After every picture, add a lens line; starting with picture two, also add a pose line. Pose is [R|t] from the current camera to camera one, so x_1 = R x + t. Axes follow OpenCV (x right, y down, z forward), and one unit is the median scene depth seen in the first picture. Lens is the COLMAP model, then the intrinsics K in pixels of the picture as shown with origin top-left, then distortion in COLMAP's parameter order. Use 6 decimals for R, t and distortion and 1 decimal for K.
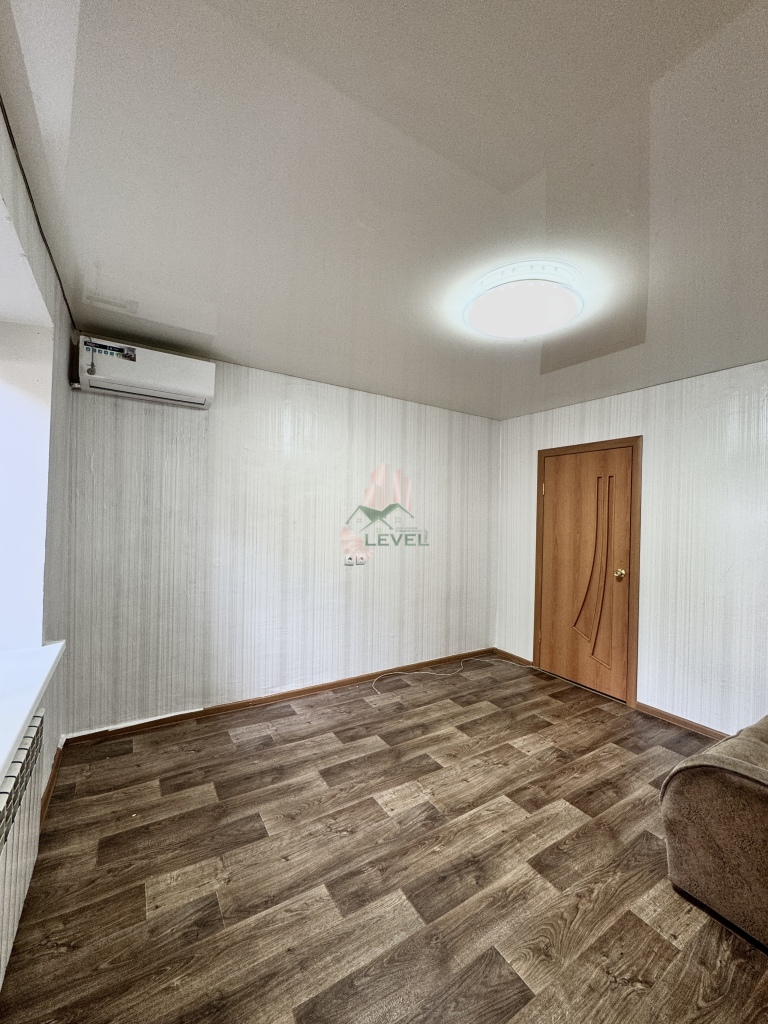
lens RADIAL K [[410.9, 0, 384.1], [0, 410.9, 516.7], [0, 0, 1]] dist [-0.002180, 0.000875]
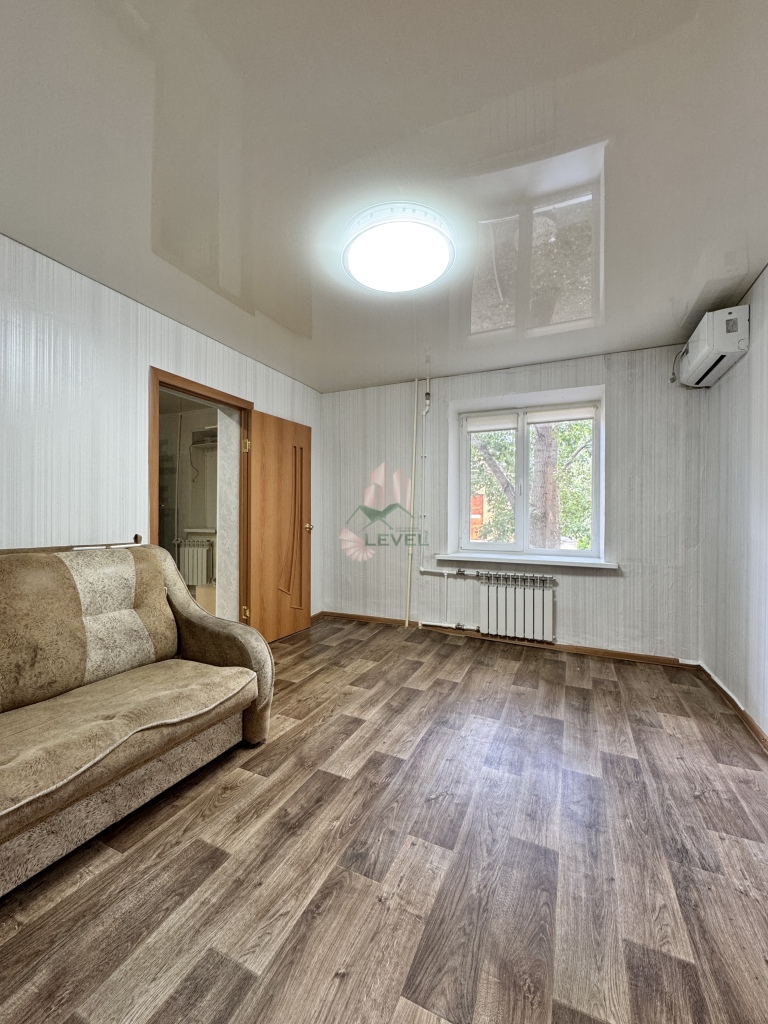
lens RADIAL K [[410.9, 0, 384.1], [0, 410.9, 516.7], [0, 0, 1]] dist [-0.002180, 0.000875]
pose [[-0.835887, -0.030999, -0.548025, 0.881265], [-0.031317, 0.999471, -0.008769, 0.150193], [0.548007, 0.009833, -0.836416, 1.792725]]
